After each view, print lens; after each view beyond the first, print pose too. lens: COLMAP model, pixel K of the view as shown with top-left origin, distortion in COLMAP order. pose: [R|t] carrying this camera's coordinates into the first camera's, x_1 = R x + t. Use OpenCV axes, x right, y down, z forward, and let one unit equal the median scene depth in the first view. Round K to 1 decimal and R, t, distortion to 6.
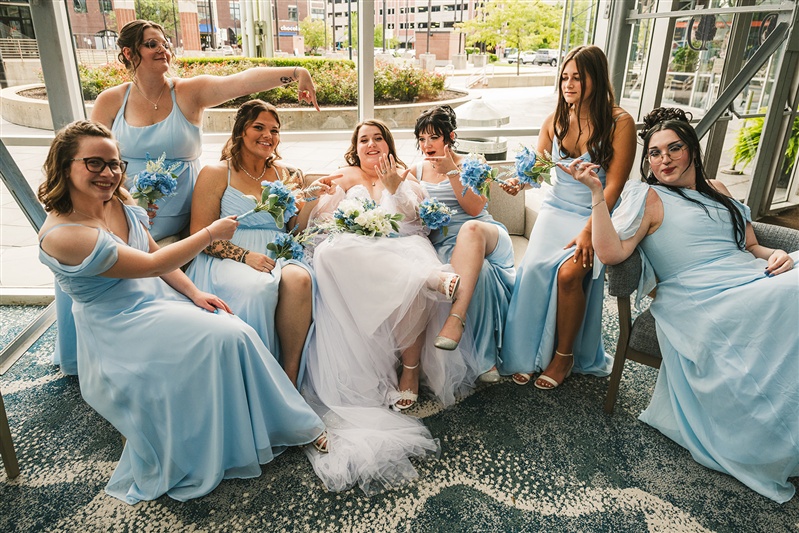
lens RADIAL K [[557.3, 0, 399.5], [0, 557.3, 266.5], [0, 0, 1]] dist [-0.003146, 0.007015]
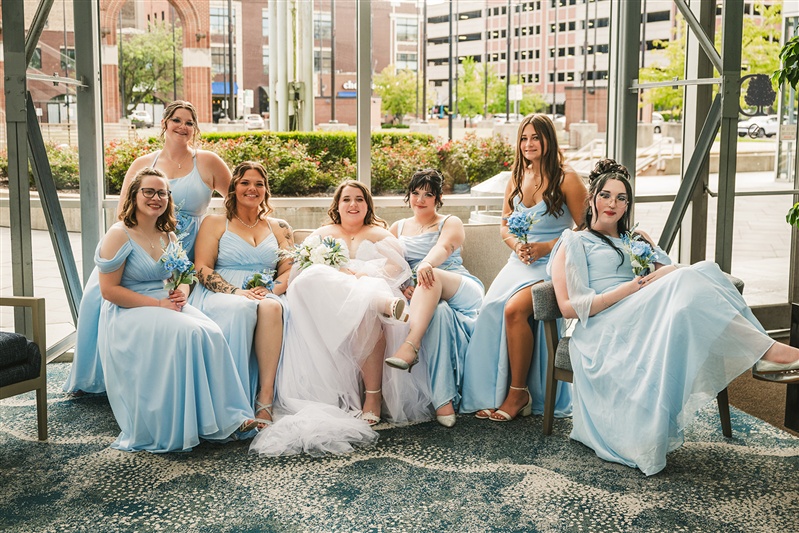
lens RADIAL K [[1009.3, 0, 399.5], [0, 1009.3, 266.5], [0, 0, 1]] dist [0.016662, 0.007950]
pose [[0.990306, 0.005164, -0.138805, 0.340268], [-0.035972, 0.974751, -0.220380, 0.362677], [0.134163, 0.223237, 0.965487, -0.945064]]
